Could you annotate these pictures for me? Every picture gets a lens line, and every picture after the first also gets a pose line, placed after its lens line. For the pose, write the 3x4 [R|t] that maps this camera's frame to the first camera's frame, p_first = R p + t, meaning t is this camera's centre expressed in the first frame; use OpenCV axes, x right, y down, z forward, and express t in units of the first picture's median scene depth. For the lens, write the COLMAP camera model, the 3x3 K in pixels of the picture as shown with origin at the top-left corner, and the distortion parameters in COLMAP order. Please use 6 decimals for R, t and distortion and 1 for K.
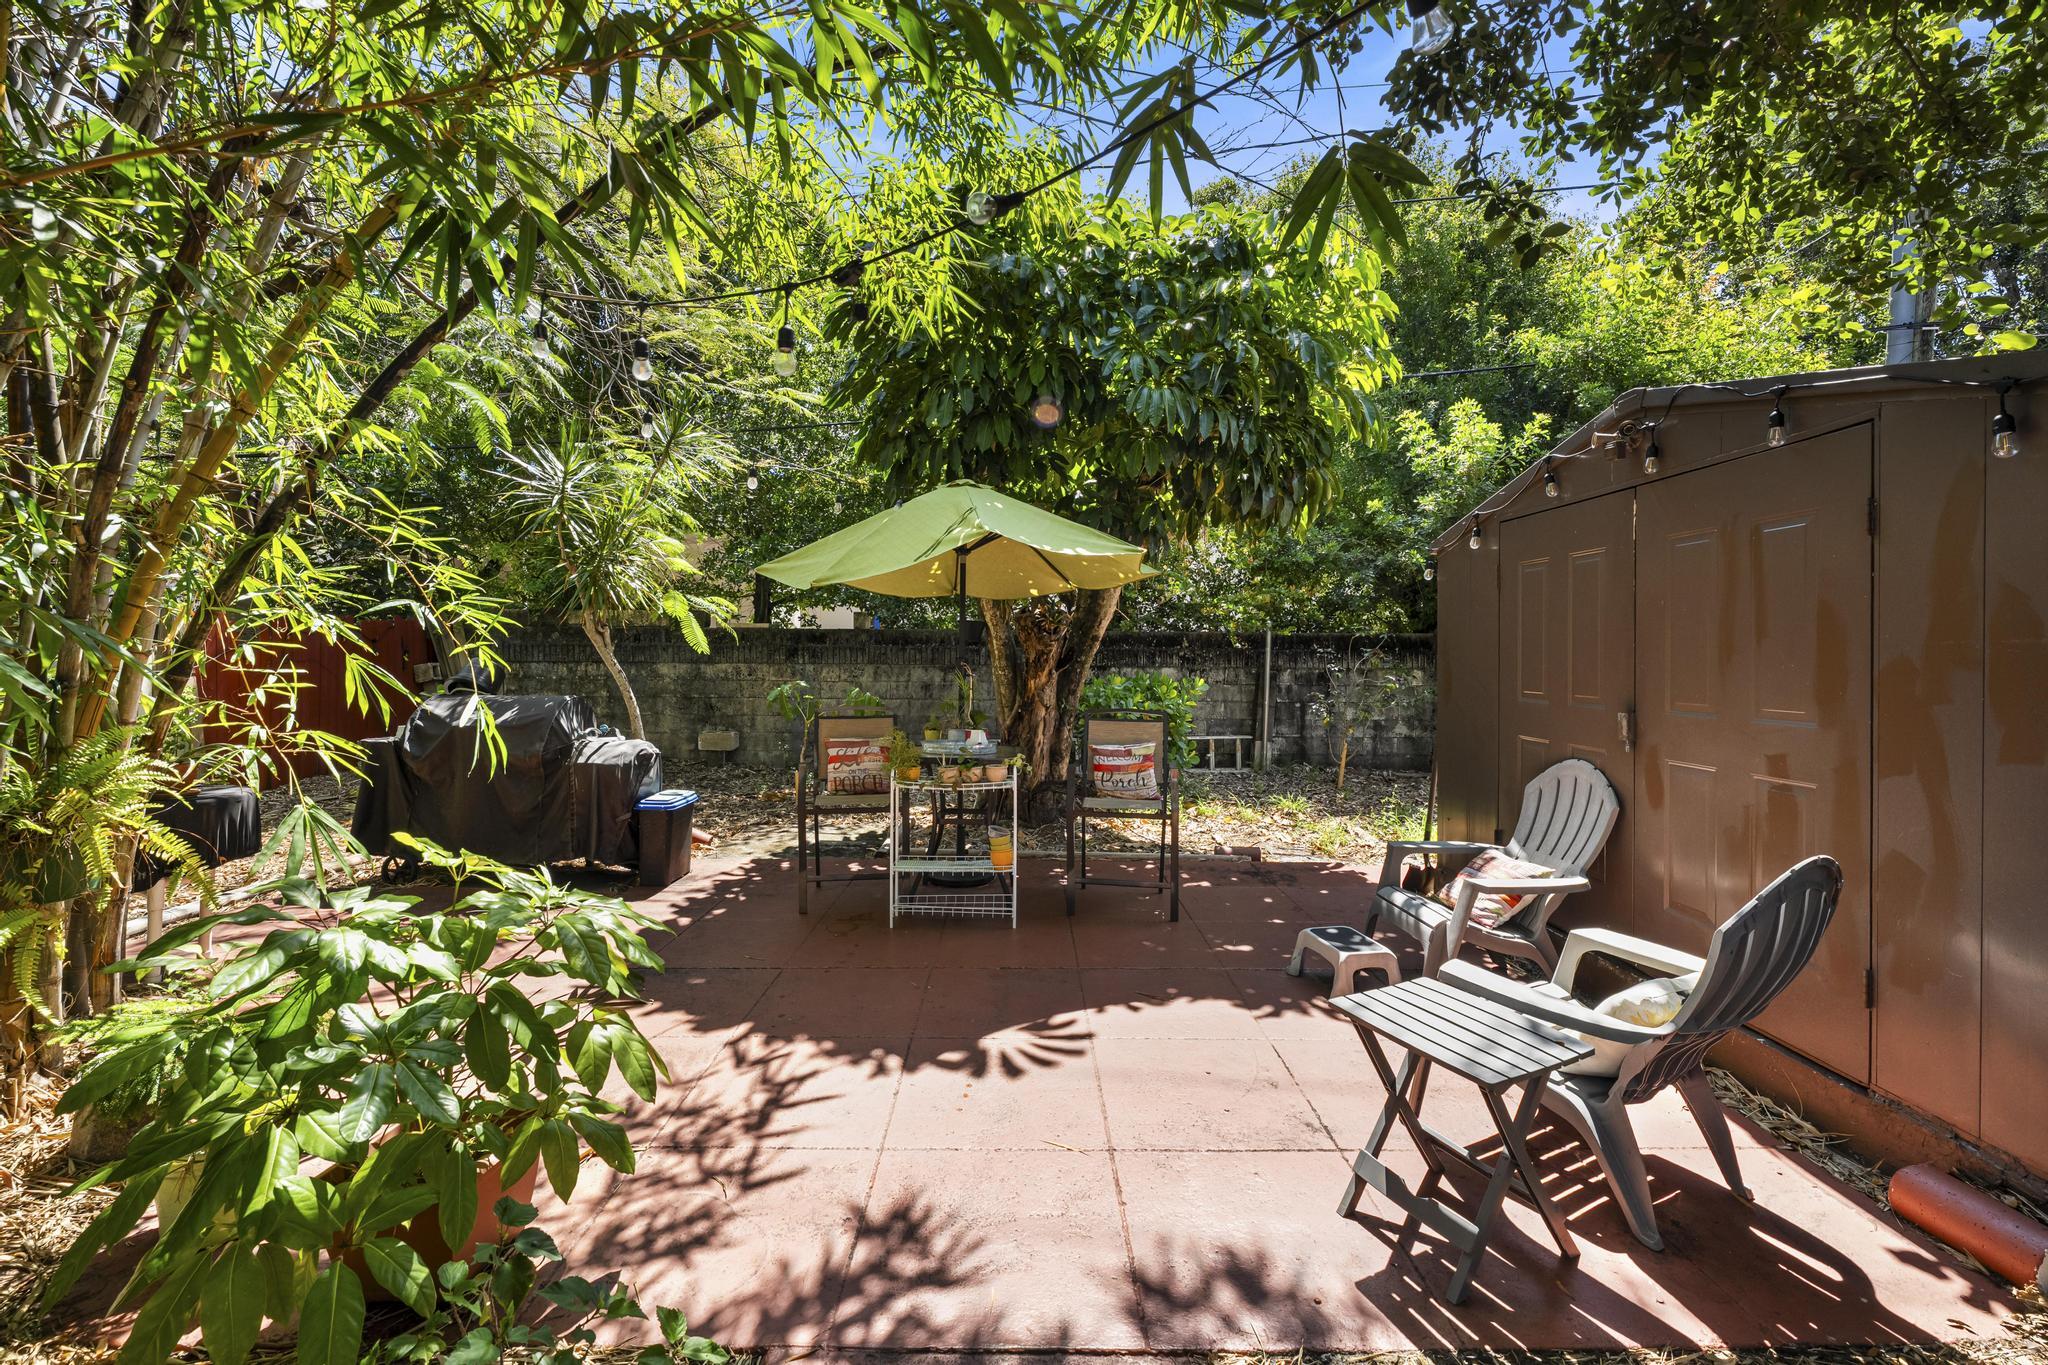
lens RADIAL K [[825.2, 0, 1011.8], [0, 825.2, 664.3], [0, 0, 1]] dist [-0.000532, -0.000024]
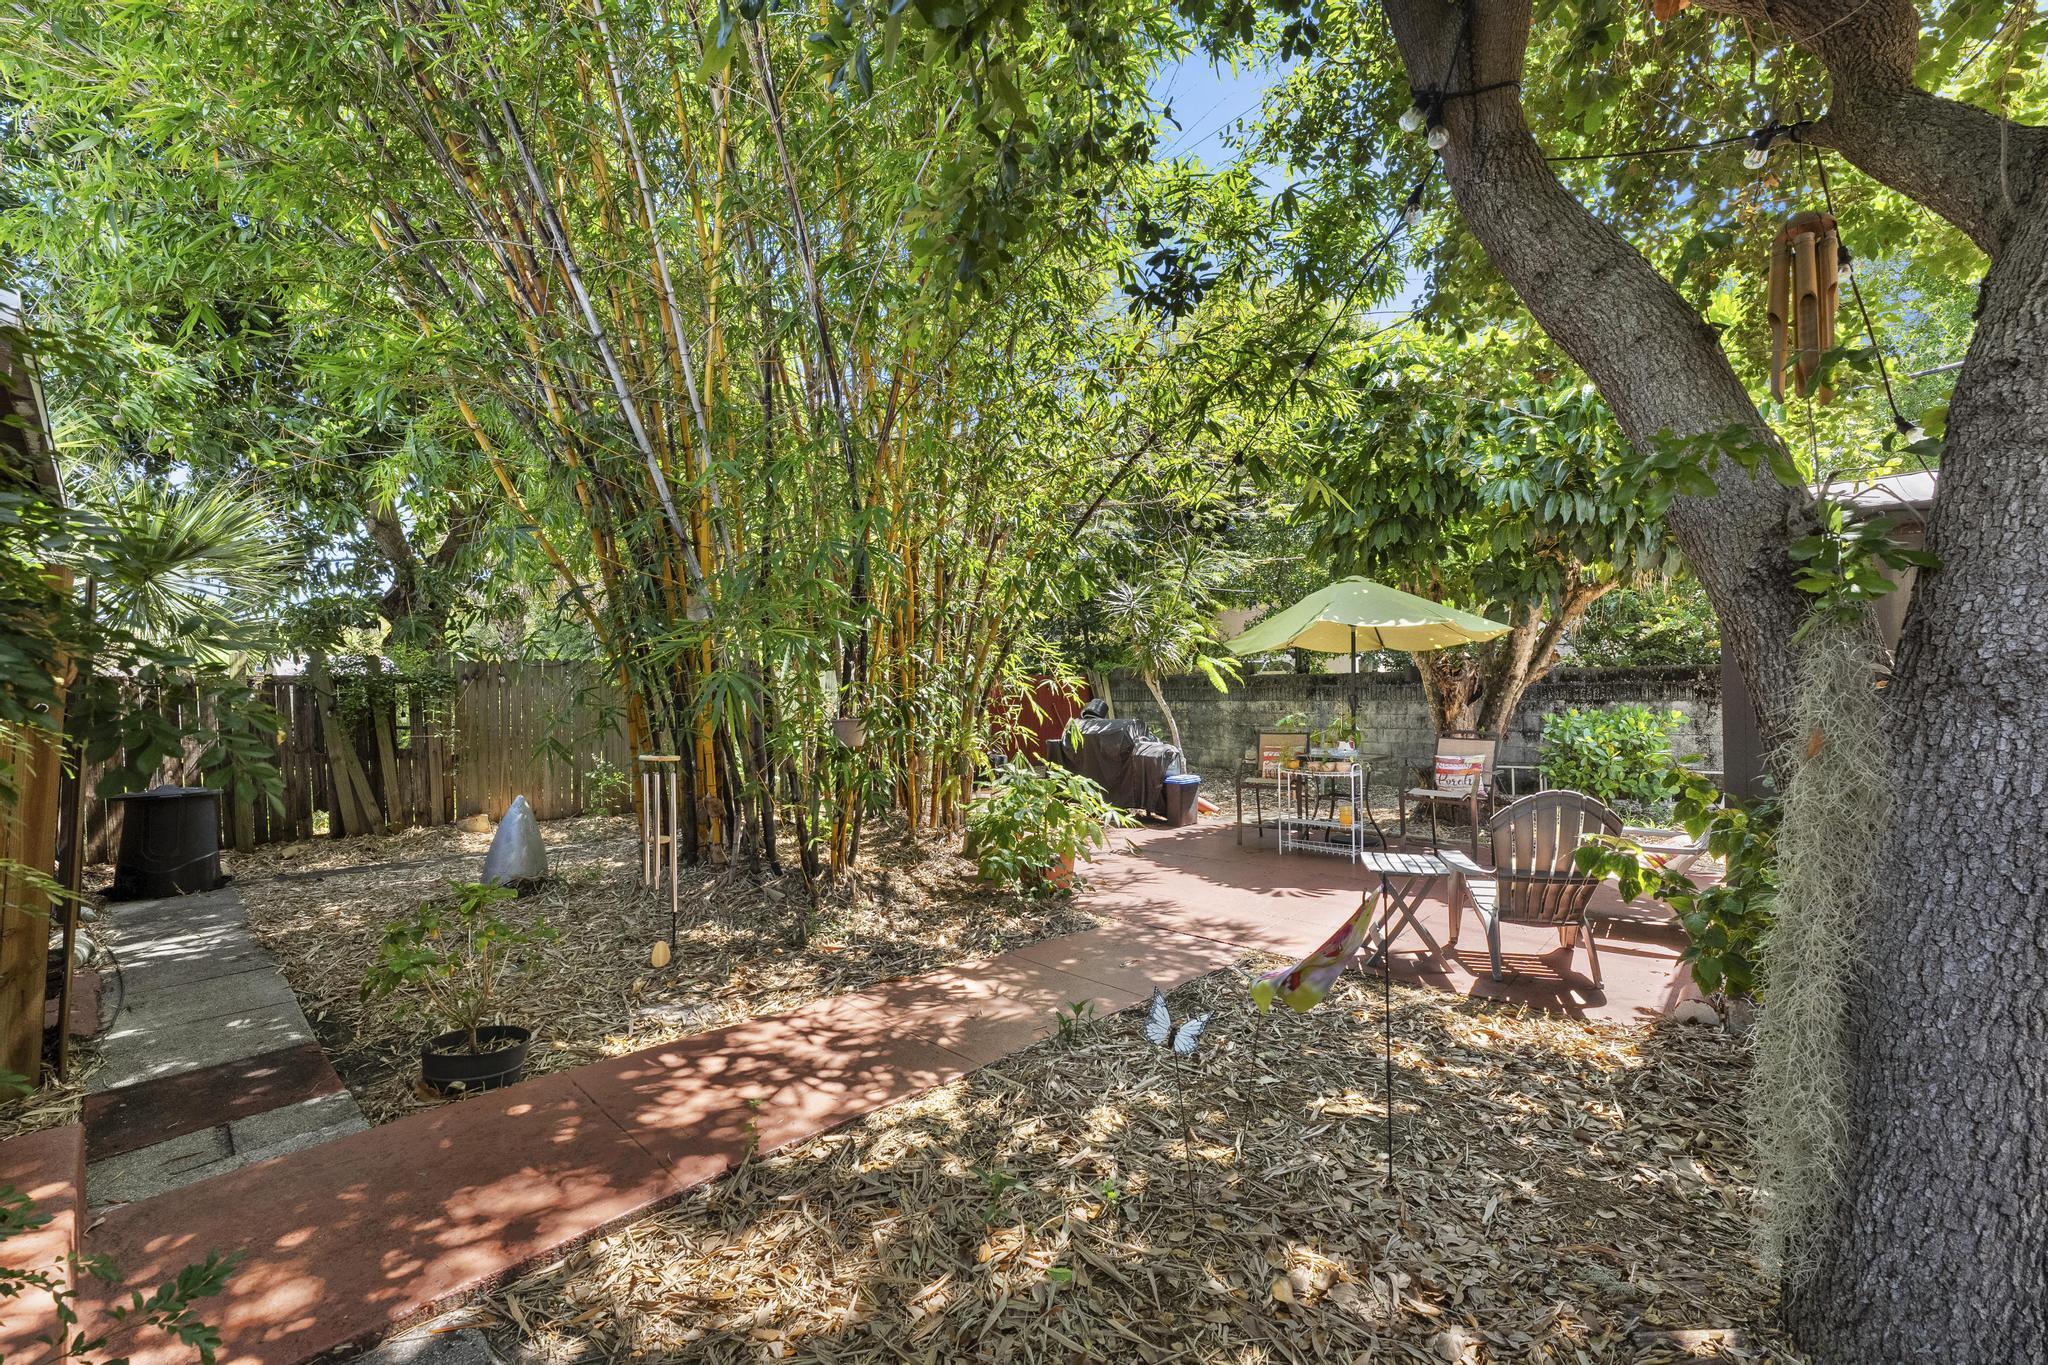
lens RADIAL K [[815.9, 0, 1024.0], [0, 815.9, 682.5], [0, 0, 1]] dist [-0.001552, -0.000391]
pose [[0.740686, -0.024893, -0.671390, 0.891146], [0.008678, 0.999584, -0.027487, 0.006565], [0.671796, 0.014533, 0.740594, -0.913078]]
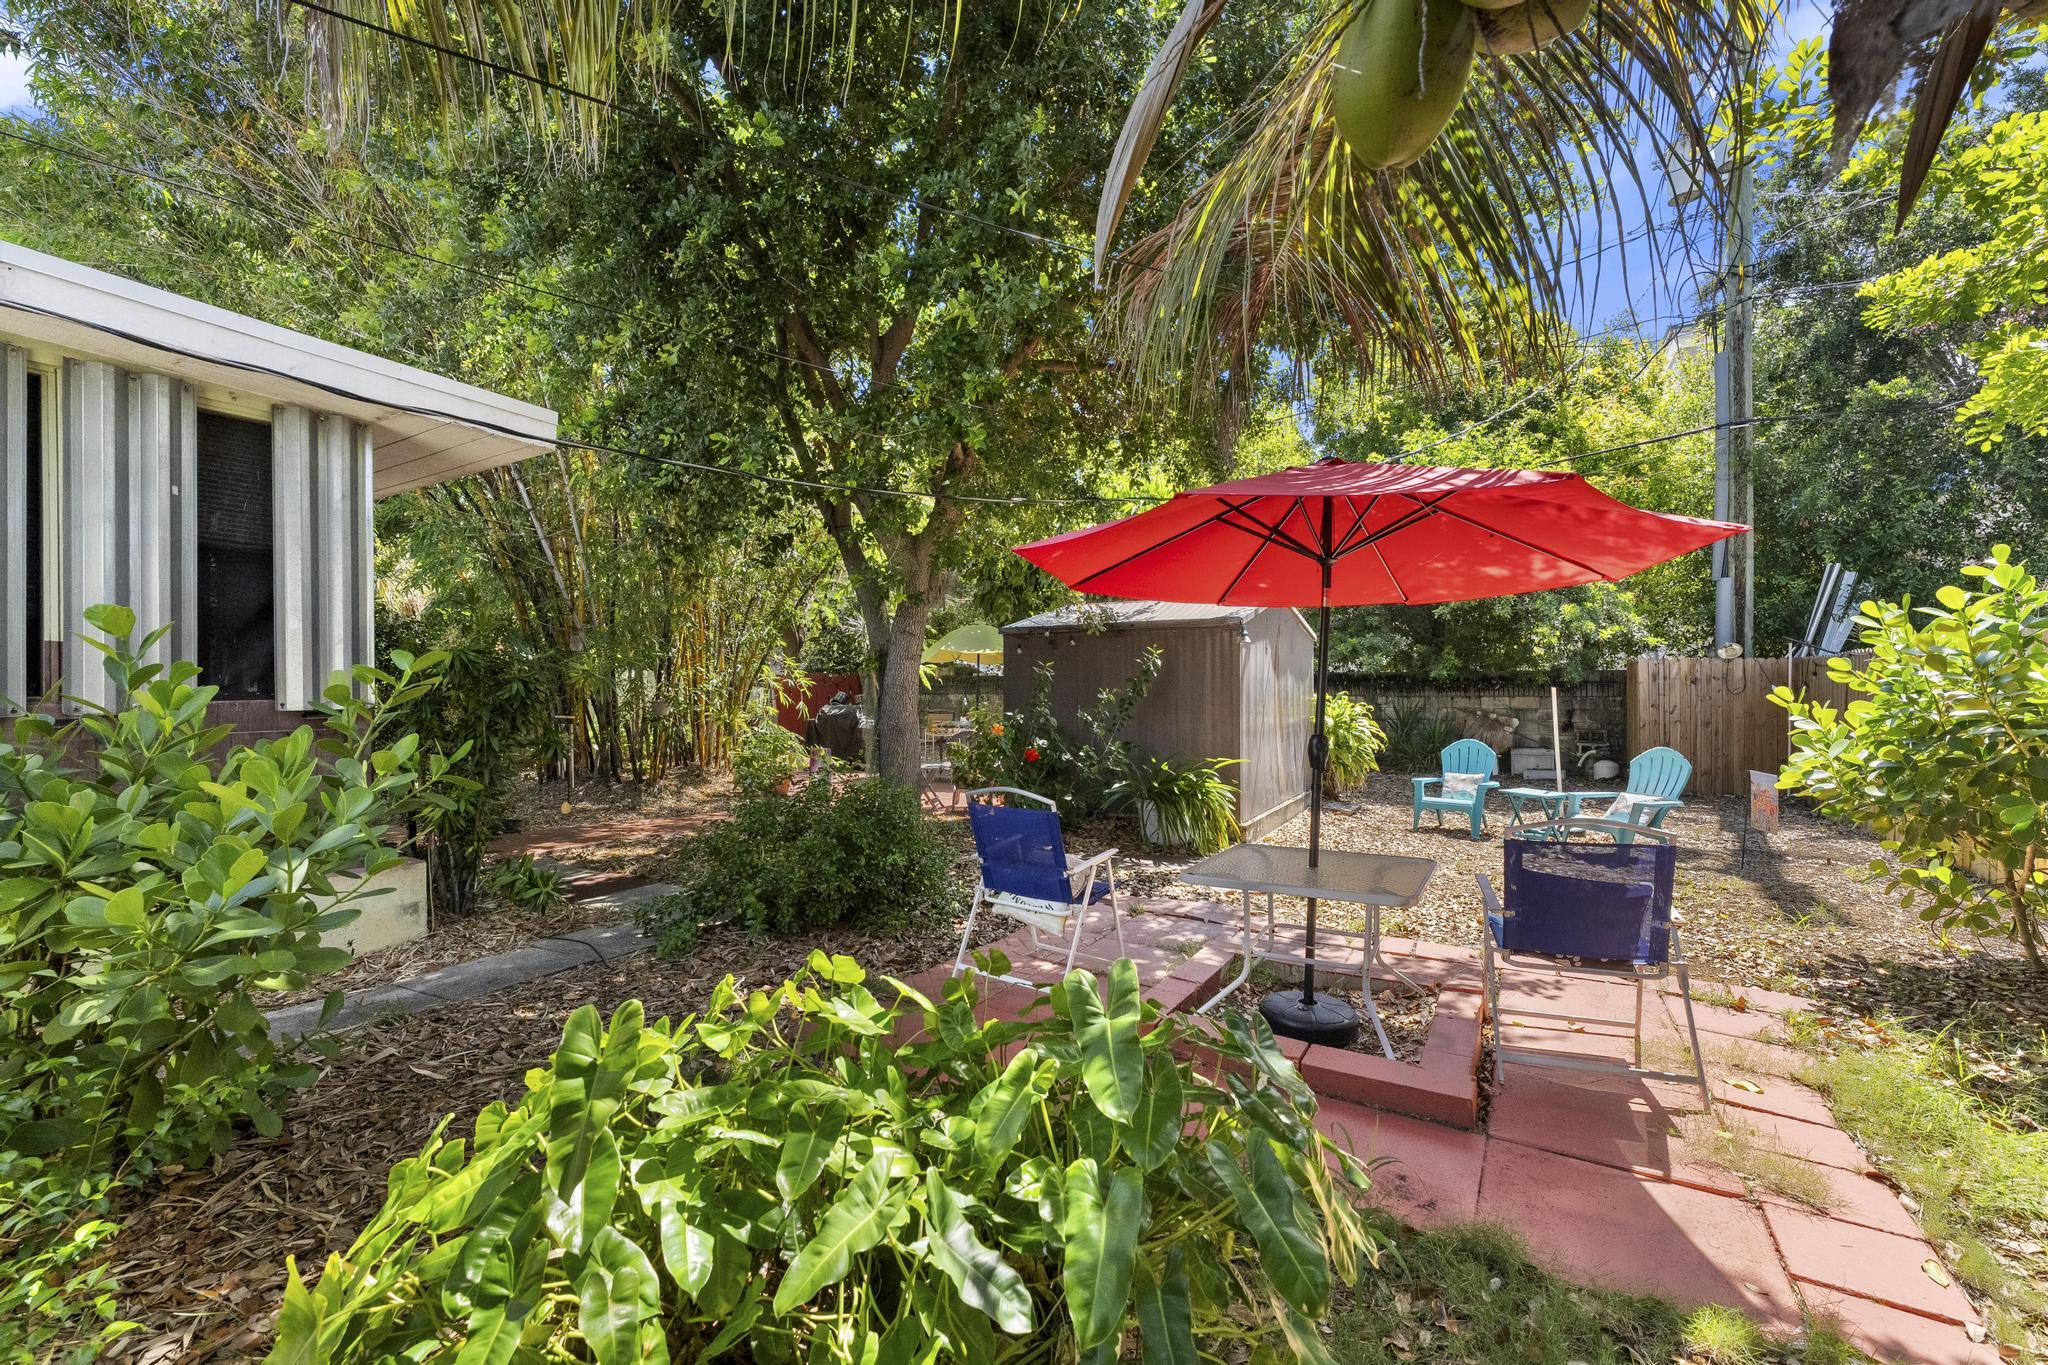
lens RADIAL K [[815.9, 0, 1024.0], [0, 815.9, 682.5], [0, 0, 1]] dist [-0.001552, -0.000391]
pose [[0.857853, -0.008985, -0.513817, 2.456072], [-0.000457, 0.999833, -0.018248, 0.022800], [0.513895, 0.015889, 0.857706, -1.988264]]
